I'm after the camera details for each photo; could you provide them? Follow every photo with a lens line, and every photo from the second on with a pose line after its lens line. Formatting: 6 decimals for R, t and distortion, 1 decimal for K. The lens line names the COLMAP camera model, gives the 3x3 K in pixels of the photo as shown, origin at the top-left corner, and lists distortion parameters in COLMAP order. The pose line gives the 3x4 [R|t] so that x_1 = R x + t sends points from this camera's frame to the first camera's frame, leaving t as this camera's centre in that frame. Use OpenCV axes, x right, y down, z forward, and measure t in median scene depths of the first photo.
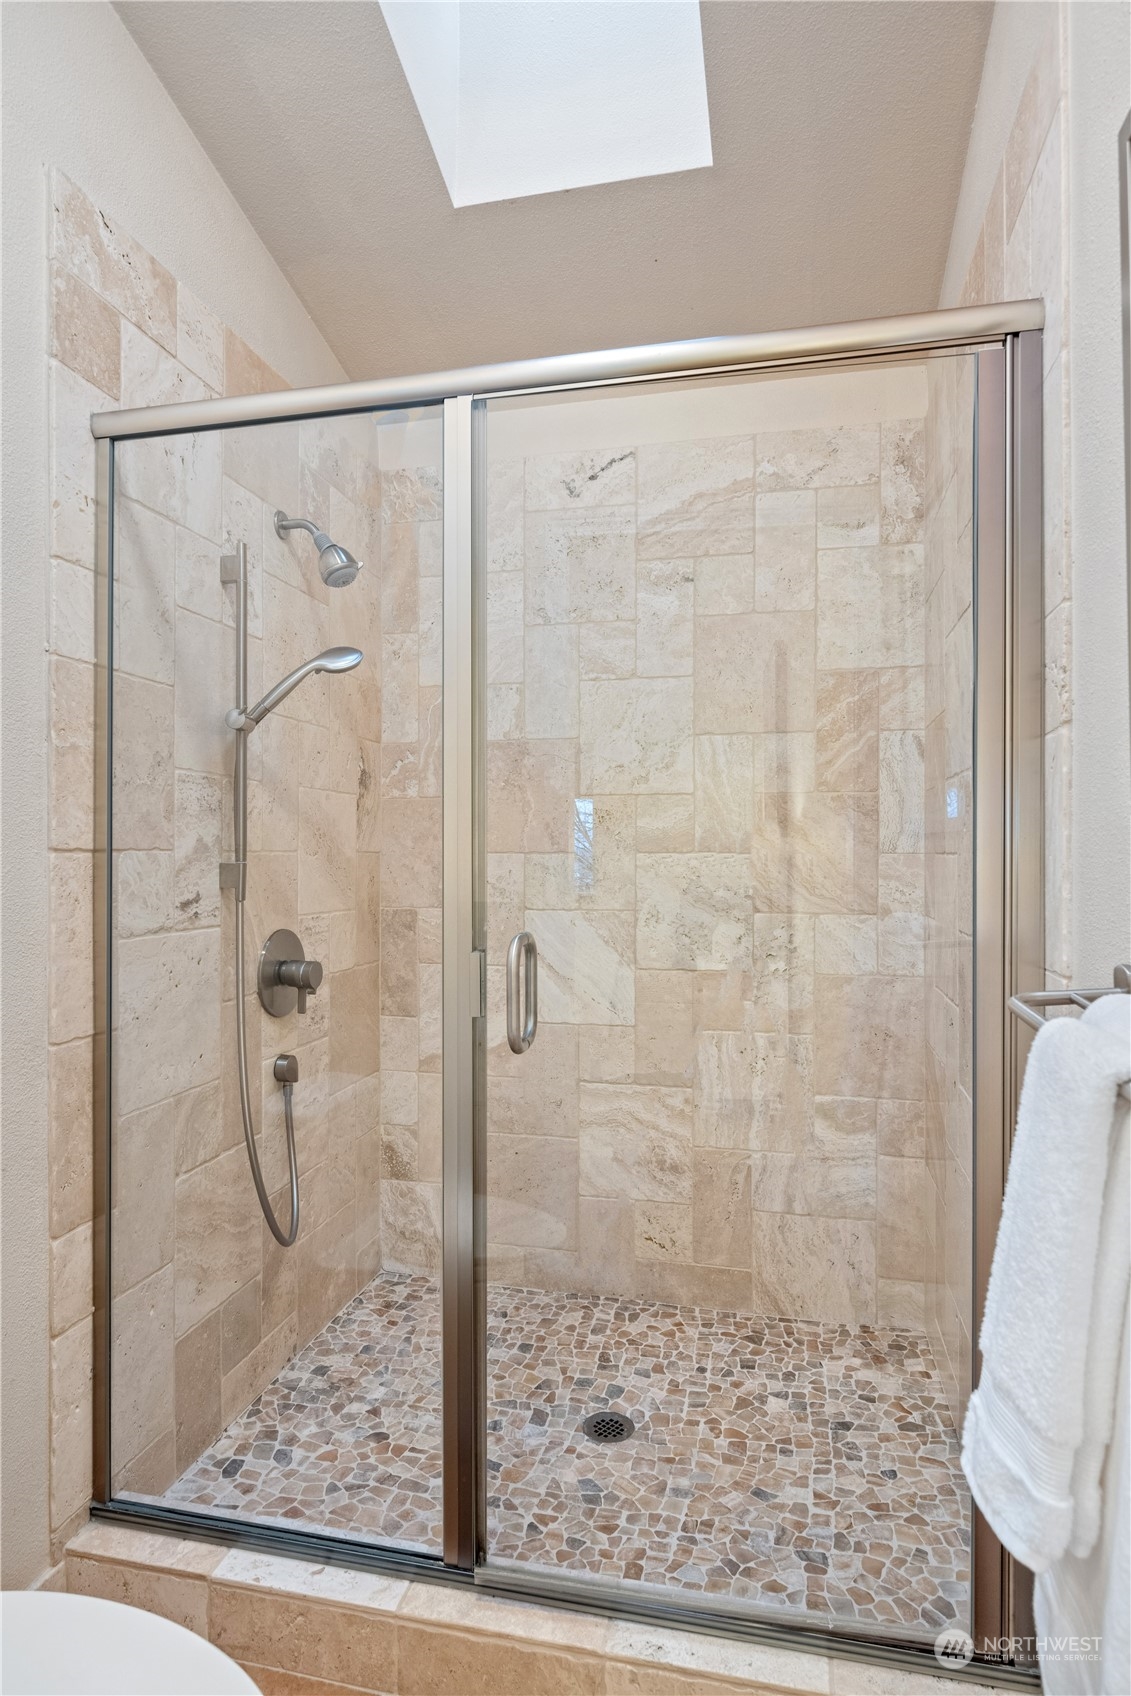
lens RADIAL K [[928.1, 0, 567.0], [0, 928.1, 852.1], [0, 0, 1]] dist [-0.004423, 0.000235]
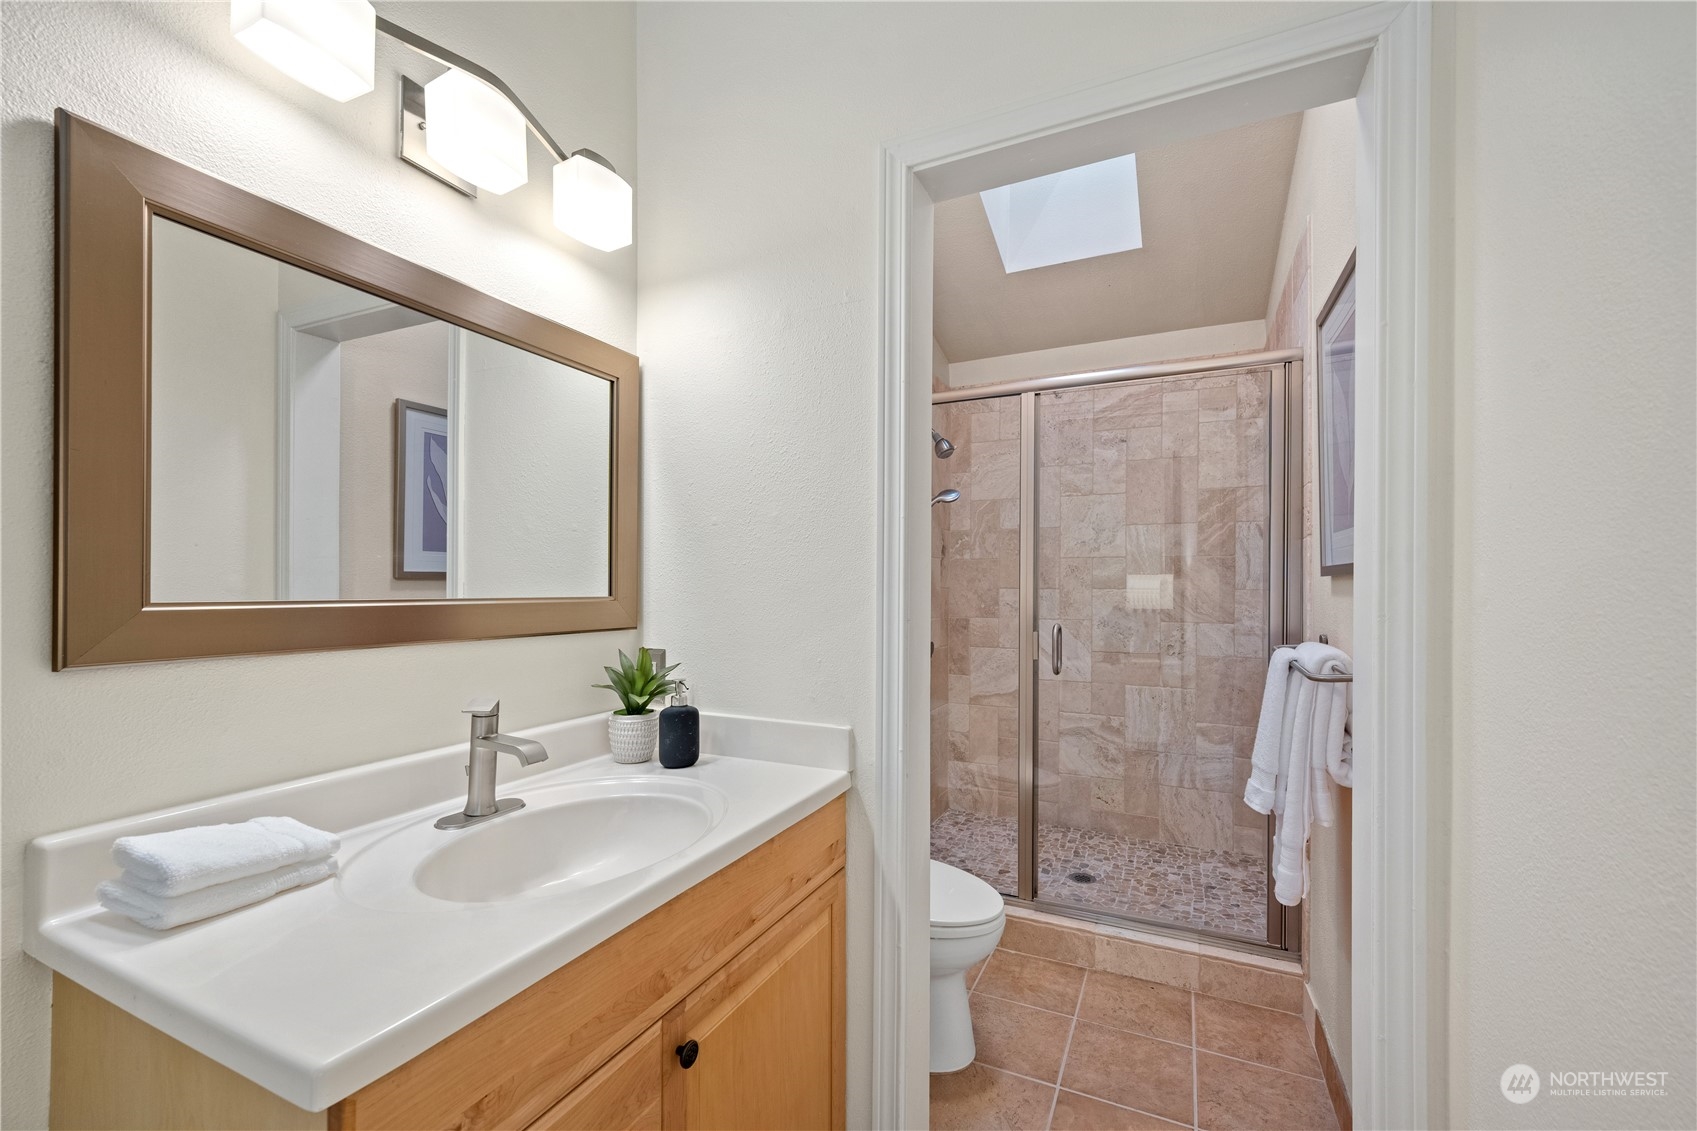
lens RADIAL K [[694.4, 0, 848.8], [0, 694.4, 589.0], [0, 0, 1]] dist [0.001202, -0.000036]
pose [[0.977455, 0.002934, -0.211123, -0.113093], [-0.002110, 0.999989, 0.004129, -0.003869], [0.211133, -0.003591, 0.977451, -0.478413]]
